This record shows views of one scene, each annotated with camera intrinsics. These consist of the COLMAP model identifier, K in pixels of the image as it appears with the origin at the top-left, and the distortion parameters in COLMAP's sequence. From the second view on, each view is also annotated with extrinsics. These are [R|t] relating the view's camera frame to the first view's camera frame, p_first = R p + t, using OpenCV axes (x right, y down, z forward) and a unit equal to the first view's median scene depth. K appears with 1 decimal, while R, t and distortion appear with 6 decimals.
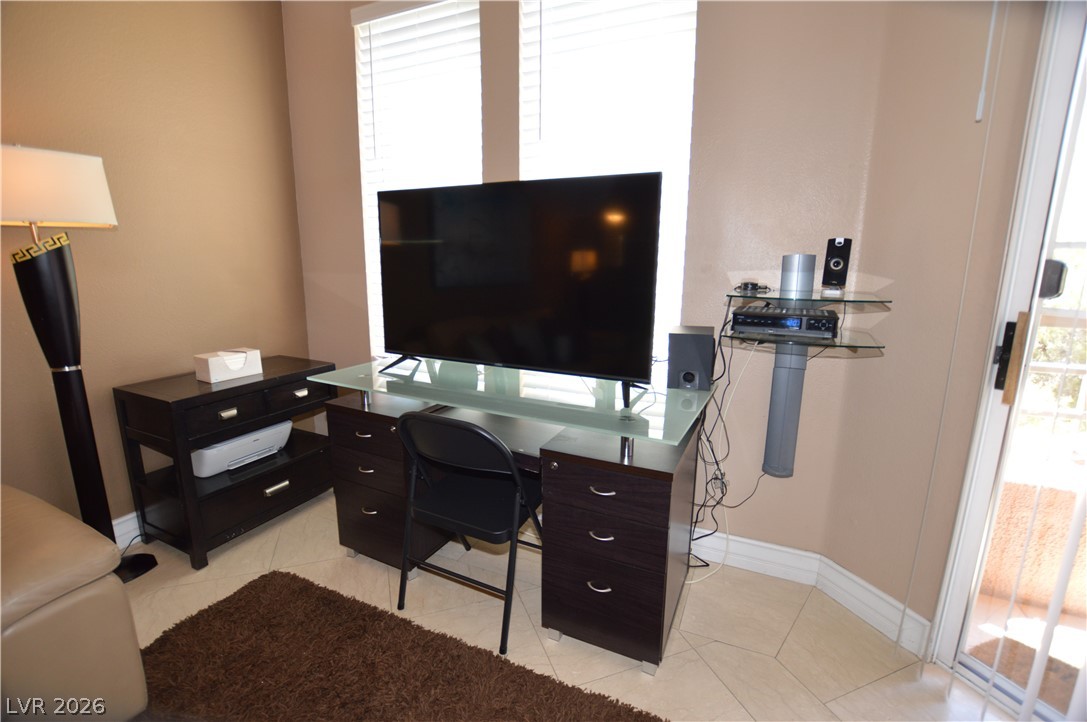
lens RADIAL K [[484.0, 0, 554.9], [0, 484.0, 358.8], [0, 0, 1]] dist [-0.029160, 0.003430]
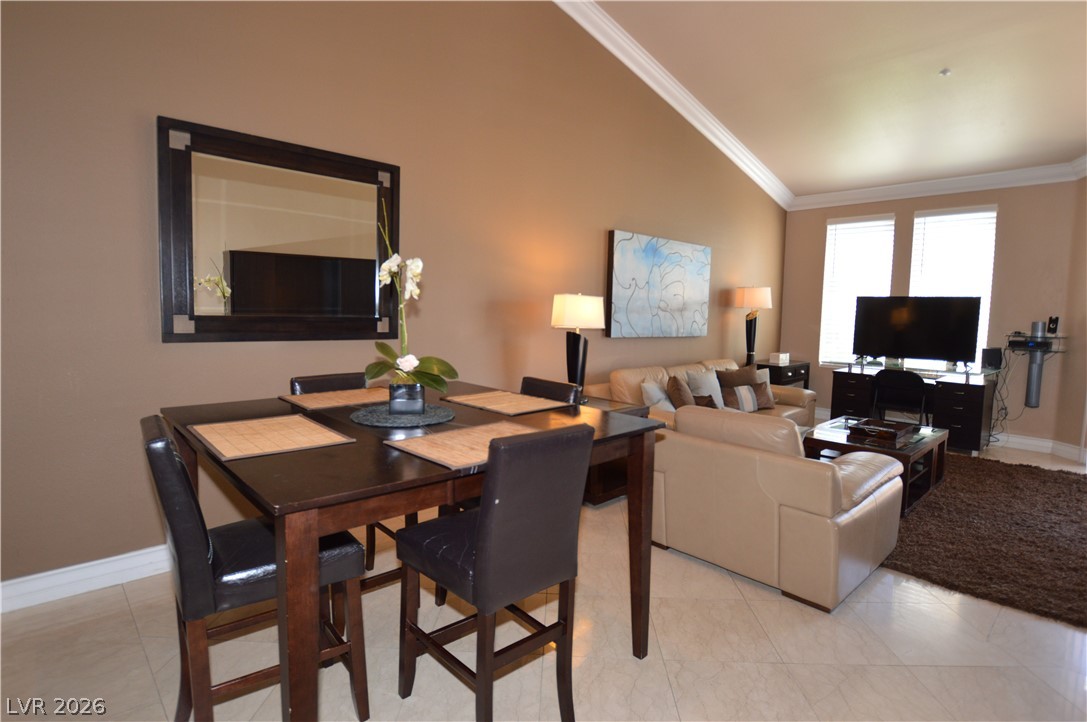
lens RADIAL K [[549.8, 0, 549.2], [0, 549.8, 360.6], [0, 0, 1]] dist [-0.020671, 0.001926]
pose [[0.923535, 0.041655, -0.381244, -0.840575], [-0.085171, 0.991537, -0.097983, 0.514221], [0.373936, 0.122962, 0.919267, -2.705632]]
